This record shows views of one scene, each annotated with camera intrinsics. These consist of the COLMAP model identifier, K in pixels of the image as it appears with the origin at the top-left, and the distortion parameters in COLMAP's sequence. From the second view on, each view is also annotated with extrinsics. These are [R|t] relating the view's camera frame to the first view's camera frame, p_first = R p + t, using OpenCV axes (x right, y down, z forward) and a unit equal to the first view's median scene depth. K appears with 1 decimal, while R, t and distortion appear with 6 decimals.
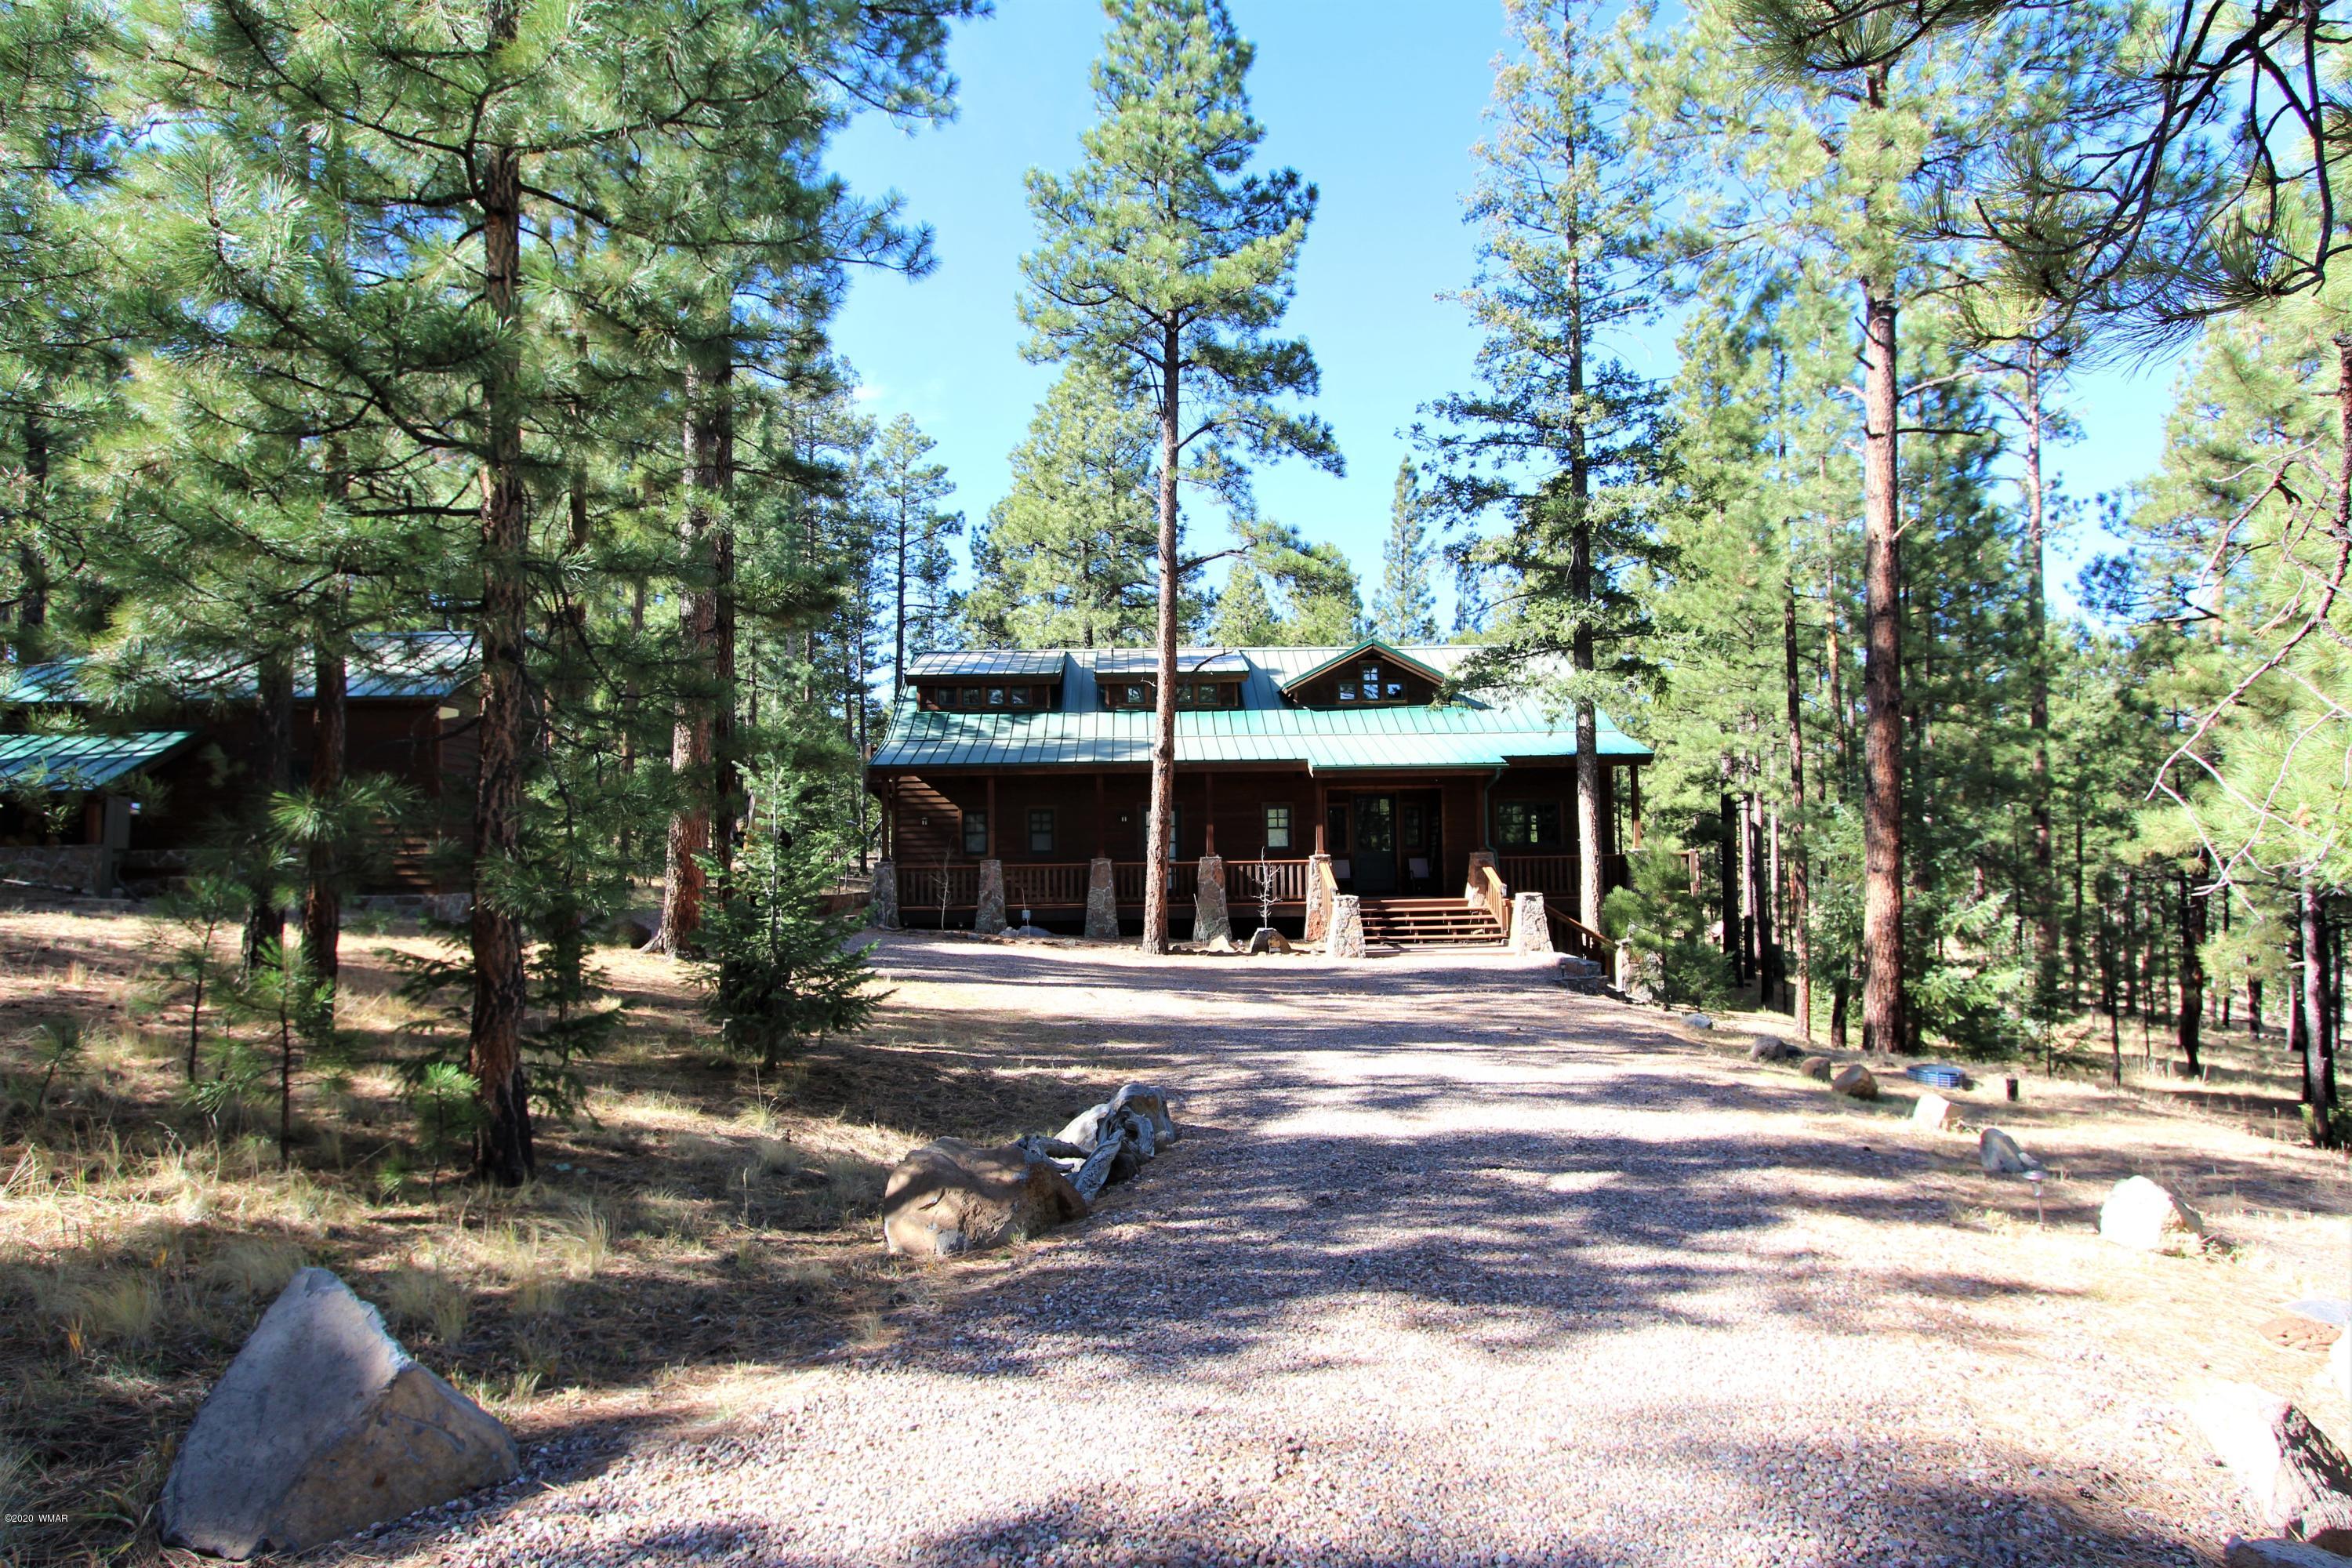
lens RADIAL K [[1301.5, 0, 1165.0], [0, 1301.5, 788.8], [0, 0, 1]] dist [-0.004444, -0.000191]
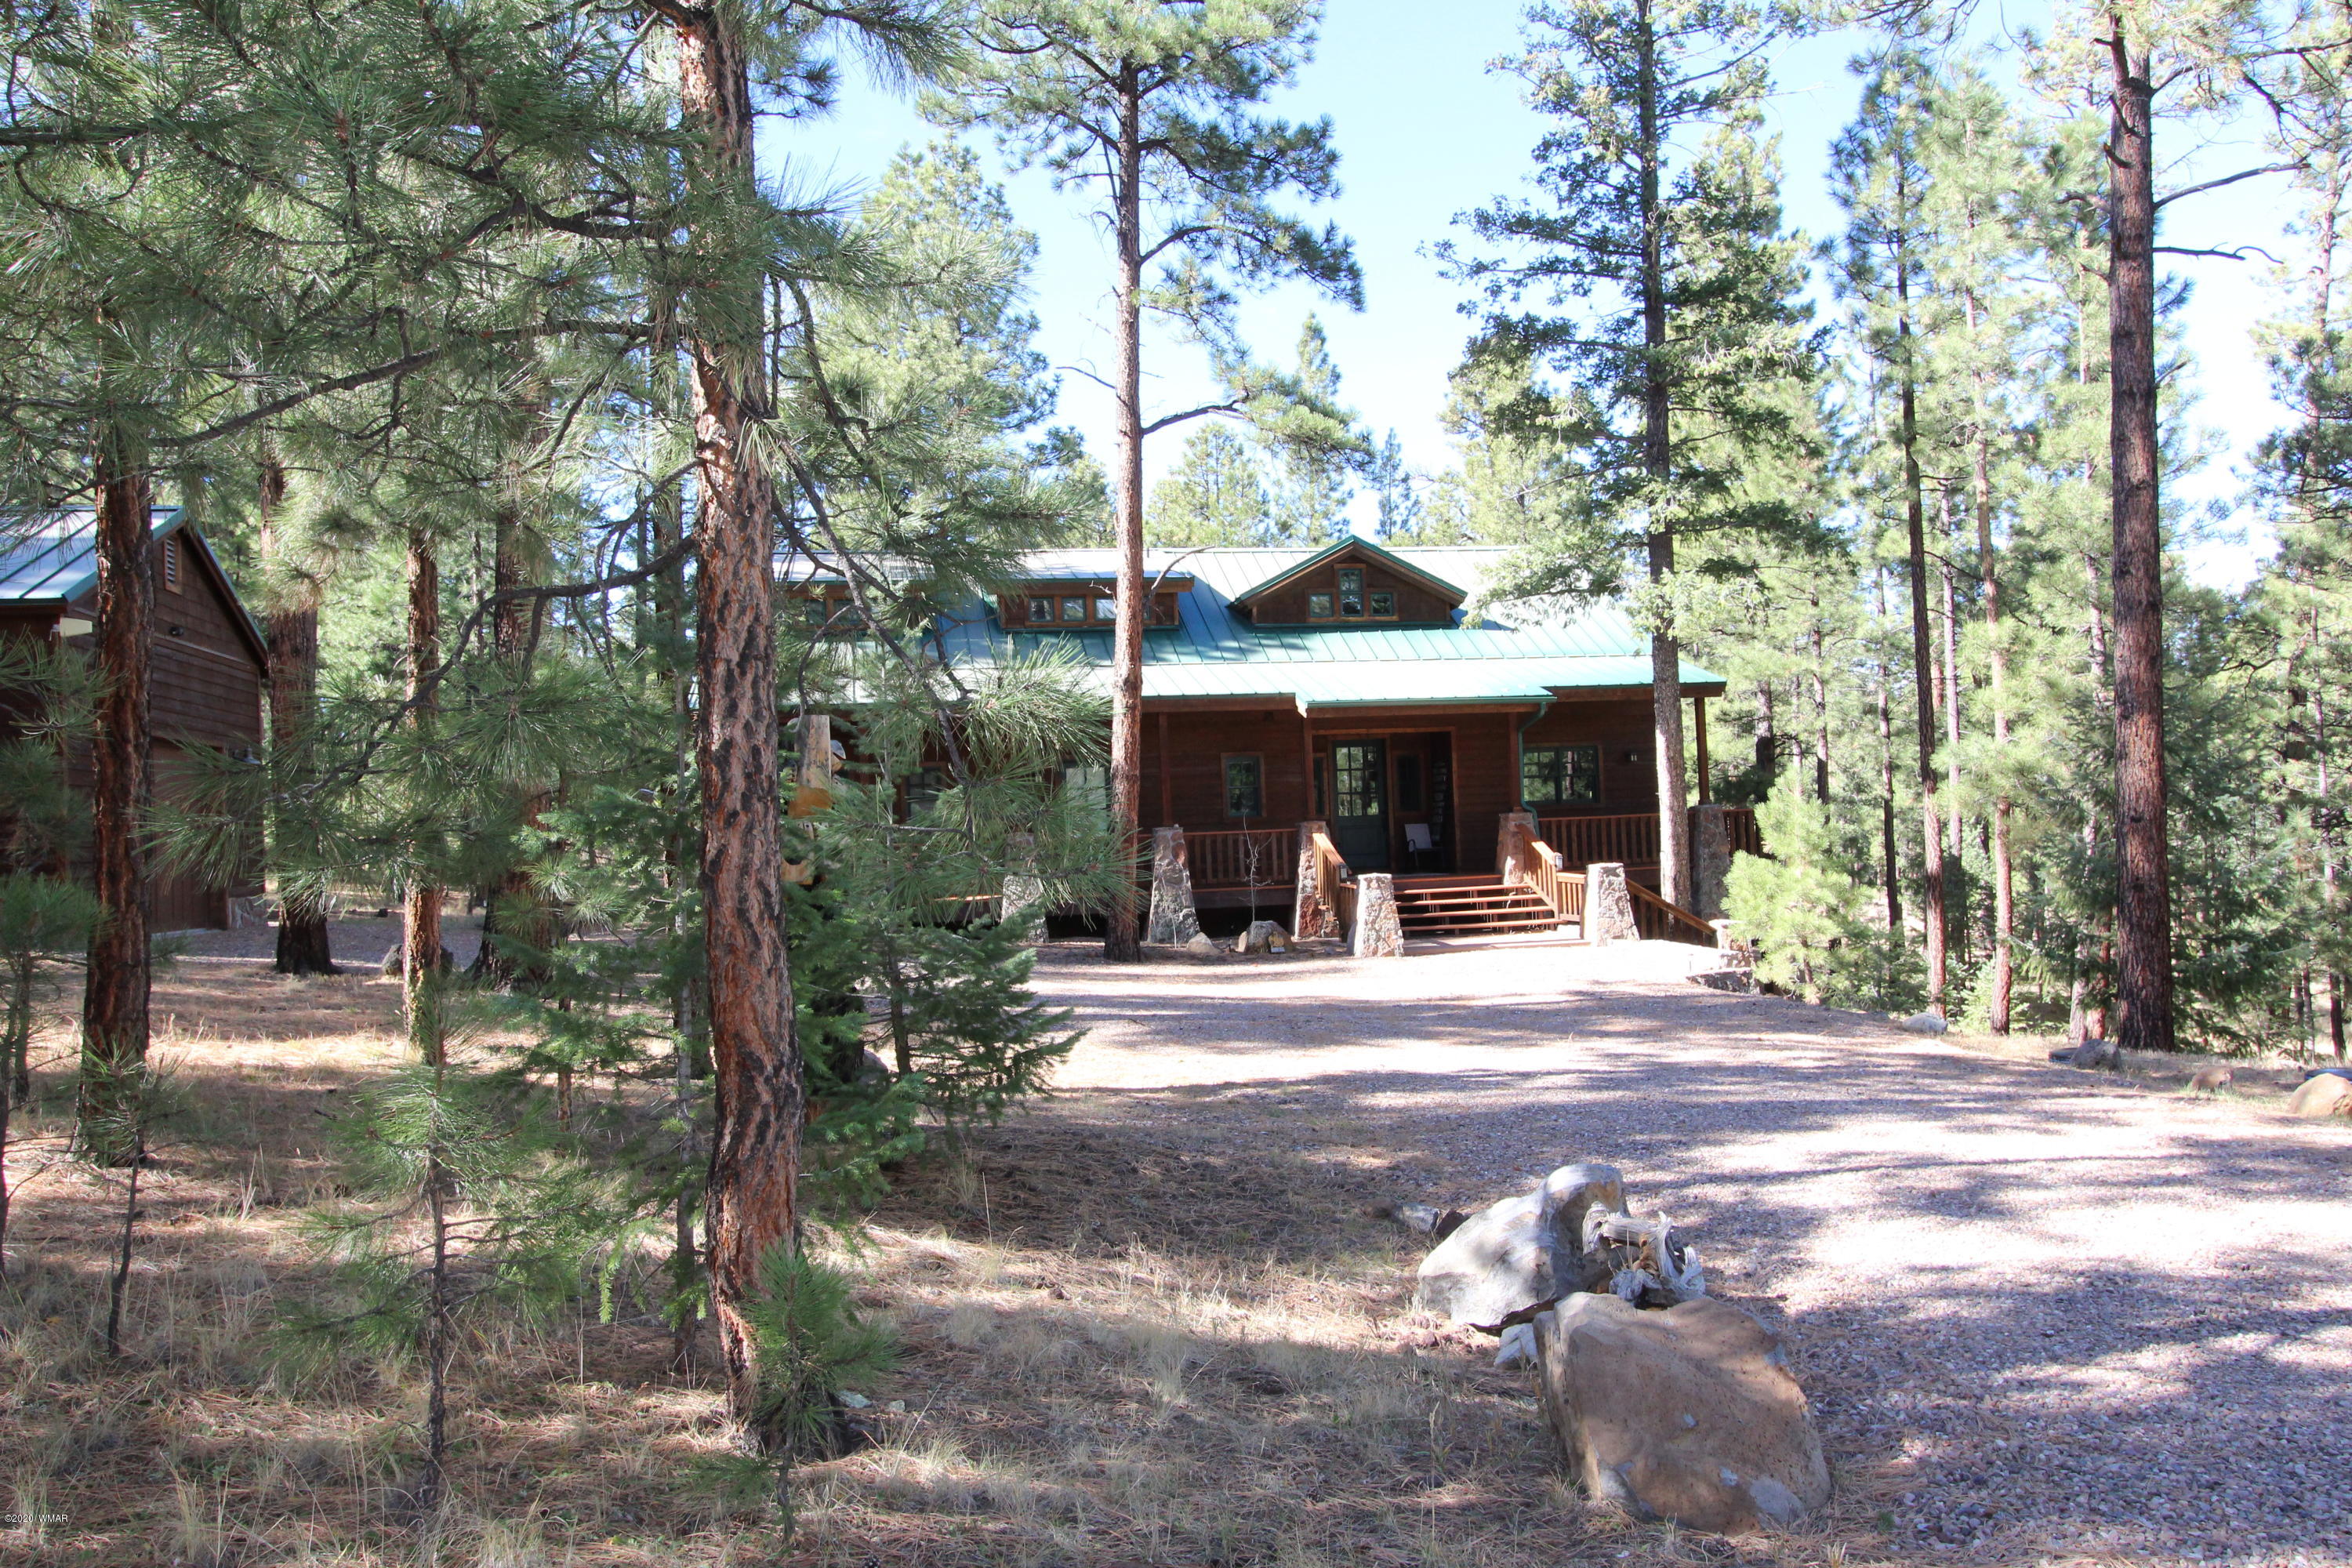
lens RADIAL K [[1637.5, 0, 1176.1], [0, 1637.5, 788.1], [0, 0, 1]] dist [-0.020621, -0.001370]
pose [[0.985615, -0.022514, 0.167498, -0.125954], [0.018550, 0.999510, 0.025193, 0.006643], [-0.167983, -0.021723, 0.985550, 0.096220]]
